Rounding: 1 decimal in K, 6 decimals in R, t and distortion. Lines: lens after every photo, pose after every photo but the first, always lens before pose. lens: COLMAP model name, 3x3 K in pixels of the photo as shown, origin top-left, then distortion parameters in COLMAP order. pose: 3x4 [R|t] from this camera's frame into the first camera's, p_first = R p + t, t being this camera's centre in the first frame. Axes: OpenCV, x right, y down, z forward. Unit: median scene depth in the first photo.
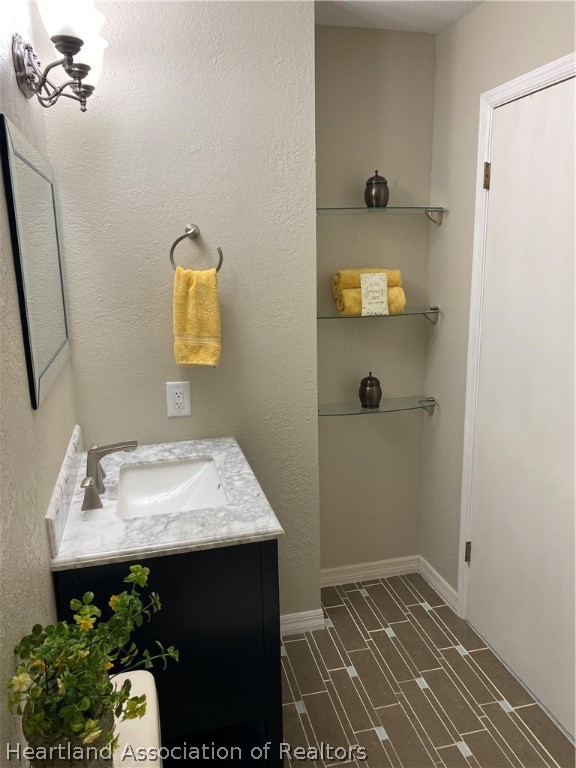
lens RADIAL K [[585.6, 0, 287.9], [0, 585.6, 383.7], [0, 0, 1]] dist [0.020790, -0.021445]
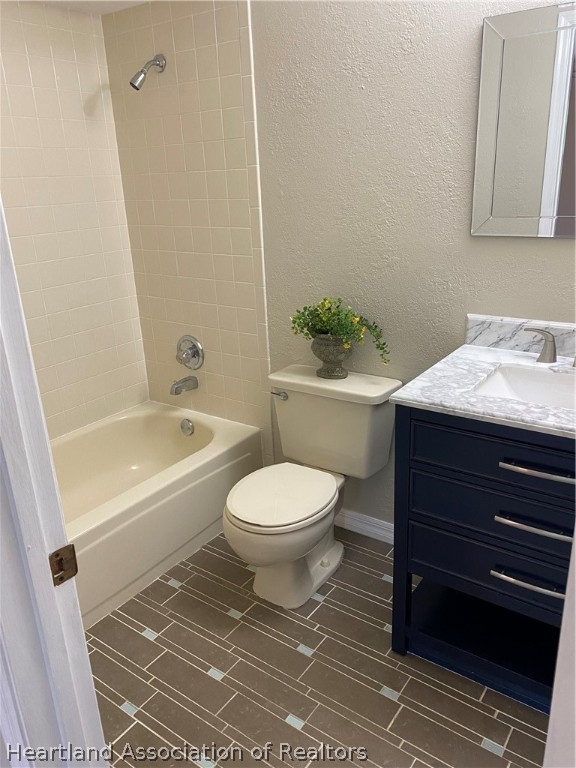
lens RADIAL K [[585.6, 0, 287.9], [0, 585.6, 383.2], [0, 0, 1]] dist [0.020790, -0.021445]
pose [[-0.761768, 0.257277, -0.594574, 0.710800], [-0.104137, 0.857203, 0.504339, -0.260420], [0.639425, 0.446107, -0.626198, 1.475971]]
